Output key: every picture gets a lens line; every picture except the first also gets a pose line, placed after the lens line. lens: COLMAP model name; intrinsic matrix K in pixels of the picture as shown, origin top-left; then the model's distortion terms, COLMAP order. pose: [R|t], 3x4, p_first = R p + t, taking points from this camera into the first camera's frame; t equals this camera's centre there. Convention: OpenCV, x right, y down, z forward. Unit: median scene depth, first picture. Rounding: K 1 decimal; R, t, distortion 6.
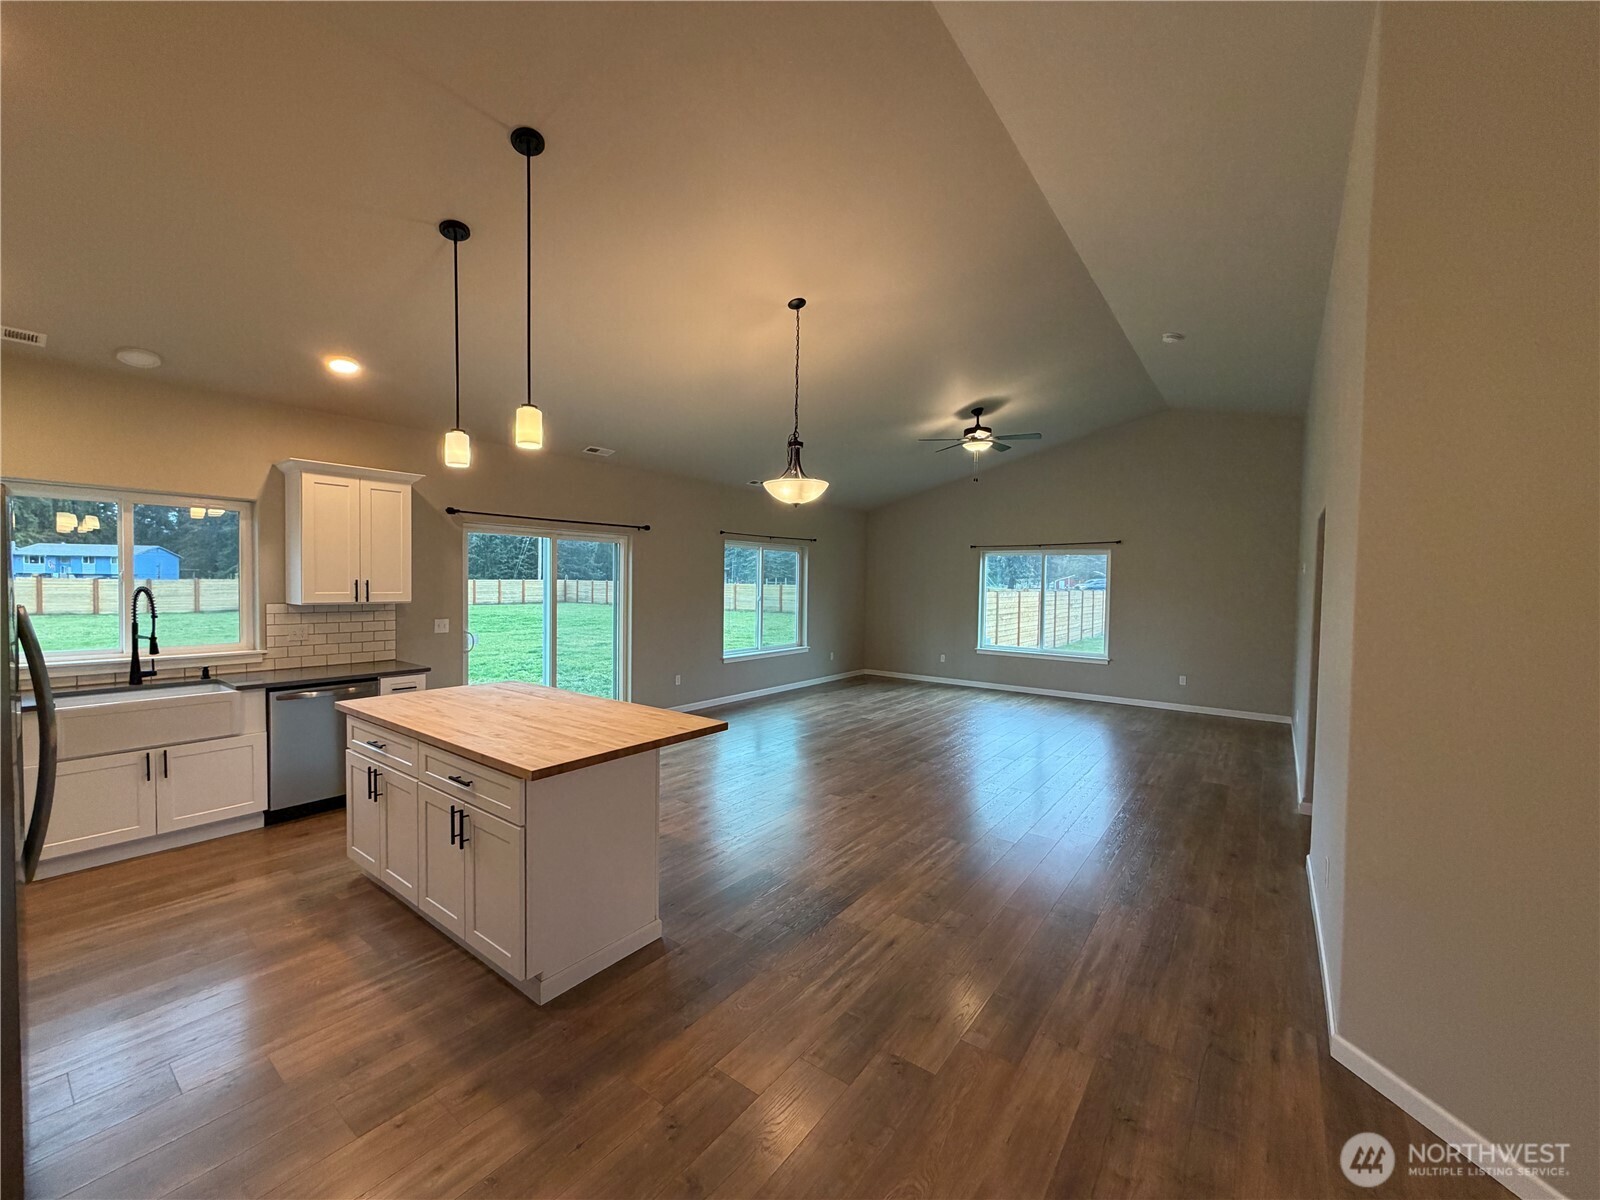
lens RADIAL K [[656.0, 0, 800.0], [0, 656.0, 600.0], [0, 0, 1]] dist [-0.027949, -0.000074]
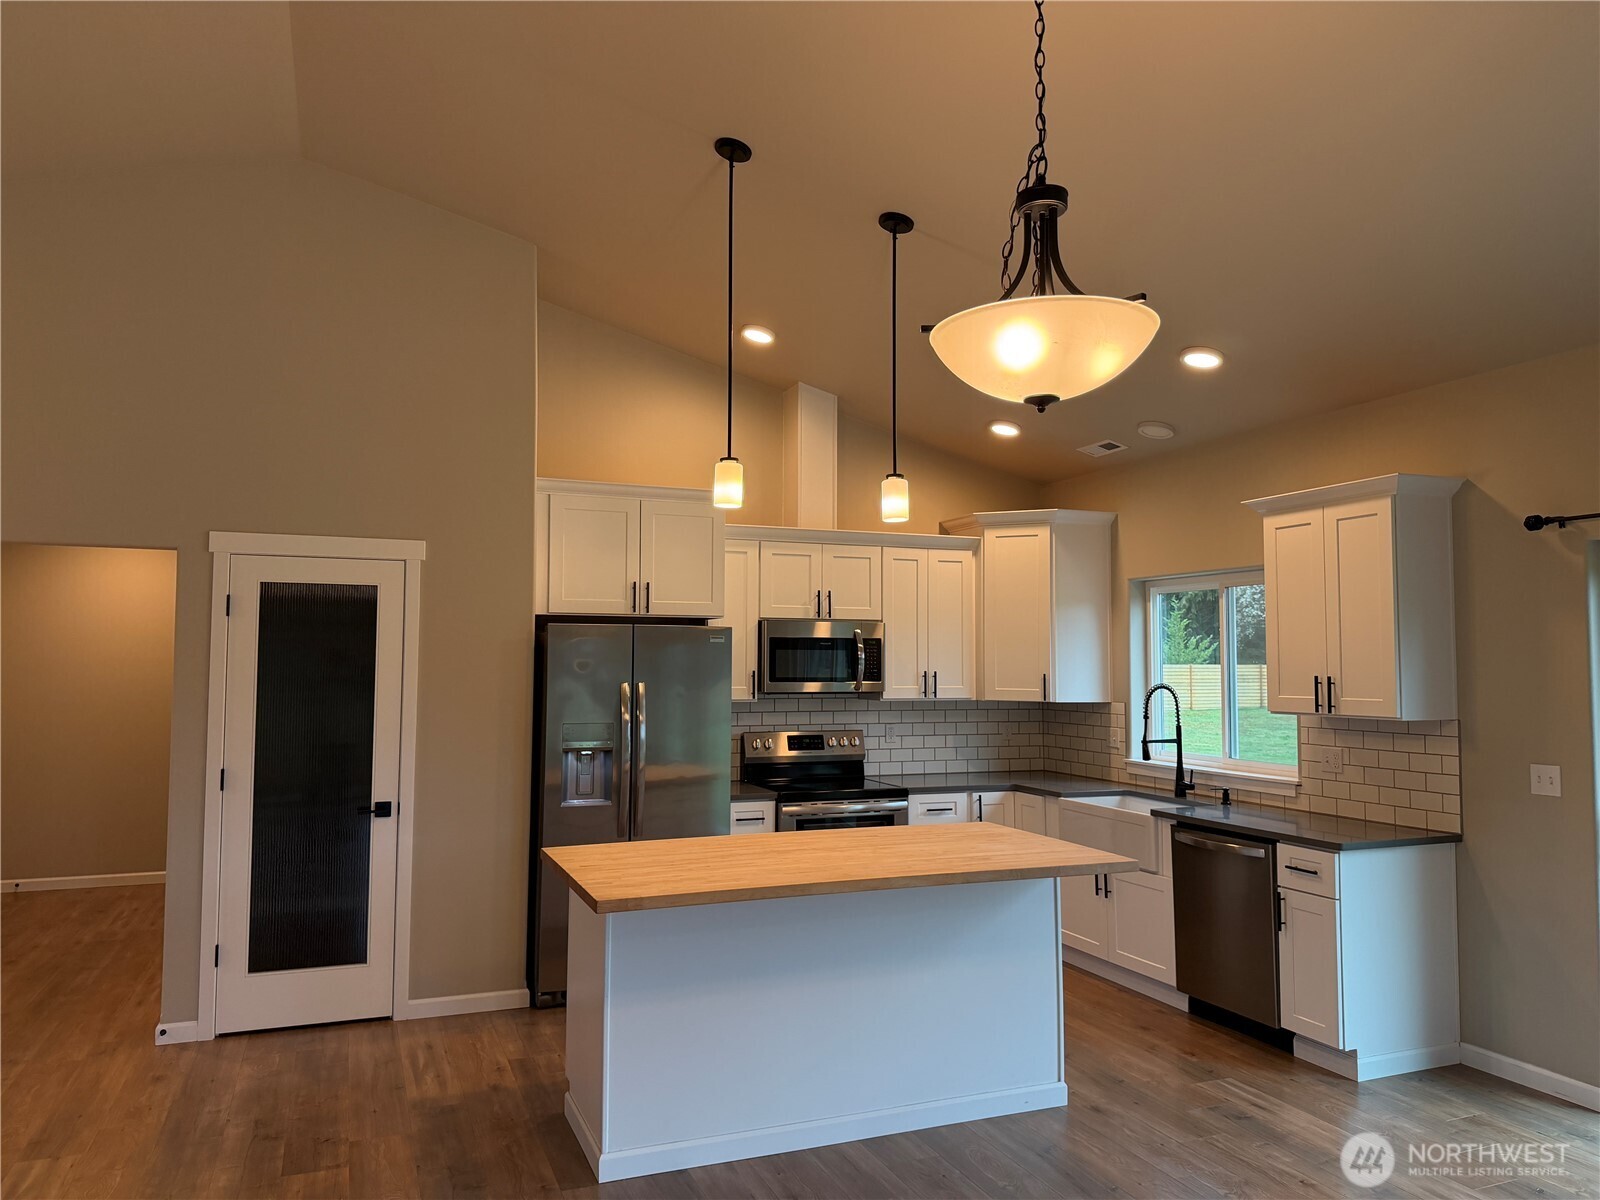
lens RADIAL K [[1130.8, 0, 800.0], [0, 1130.8, 600.0], [0, 0, 1]] dist [-0.014626, -0.007155]
pose [[-0.534841, -0.065044, -0.842446, 0.449117], [-0.039224, 0.997869, -0.052142, -0.027760], [0.844042, 0.005156, -0.536252, 1.139075]]
